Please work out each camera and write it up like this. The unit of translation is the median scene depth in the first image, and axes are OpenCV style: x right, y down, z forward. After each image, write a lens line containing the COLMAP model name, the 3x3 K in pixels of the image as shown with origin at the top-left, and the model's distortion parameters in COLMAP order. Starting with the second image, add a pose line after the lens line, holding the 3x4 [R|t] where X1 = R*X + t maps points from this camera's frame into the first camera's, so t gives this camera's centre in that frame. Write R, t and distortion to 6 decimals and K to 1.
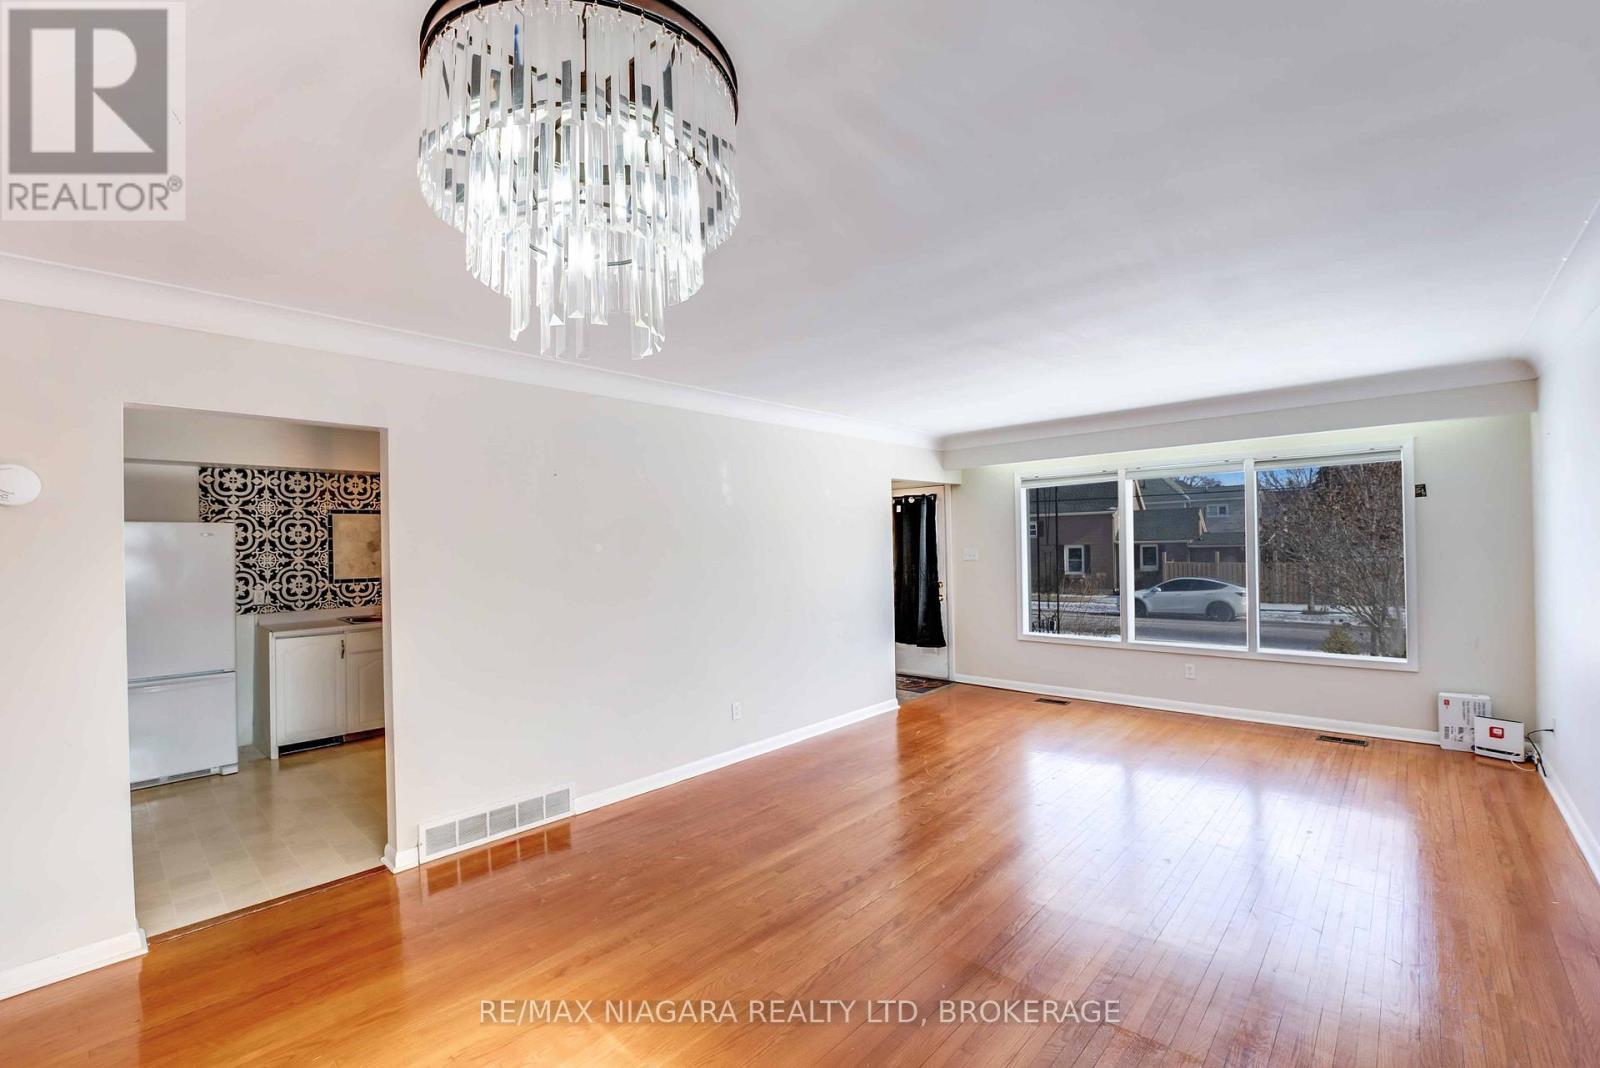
lens RADIAL K [[676.6, 0, 802.2], [0, 676.6, 542.7], [0, 0, 1]] dist [-0.000337, 0.000034]
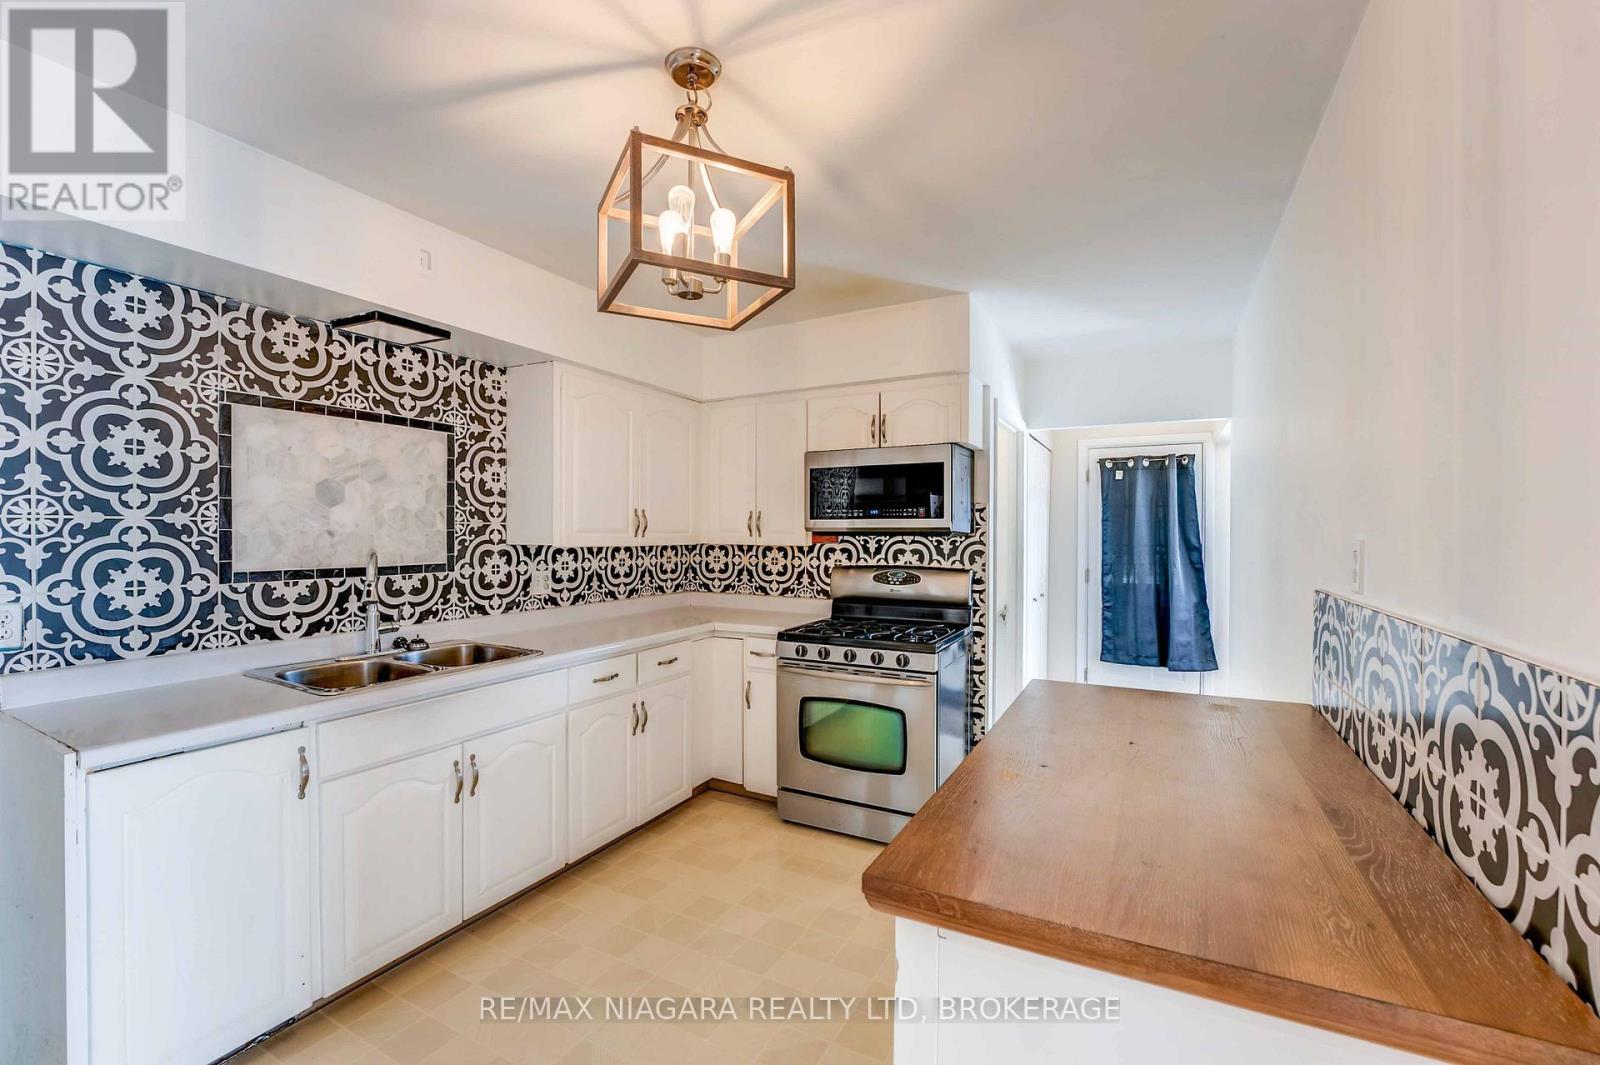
lens RADIAL K [[676.6, 0, 796.7], [0, 676.6, 532.8], [0, 0, 1]] dist [-0.000337, 0.000034]
pose [[0.968273, 0.023127, 0.248824, -0.478546], [-0.023859, 0.999715, -0.000073, 0.024200], [-0.248755, -0.005866, 0.968549, 0.546920]]
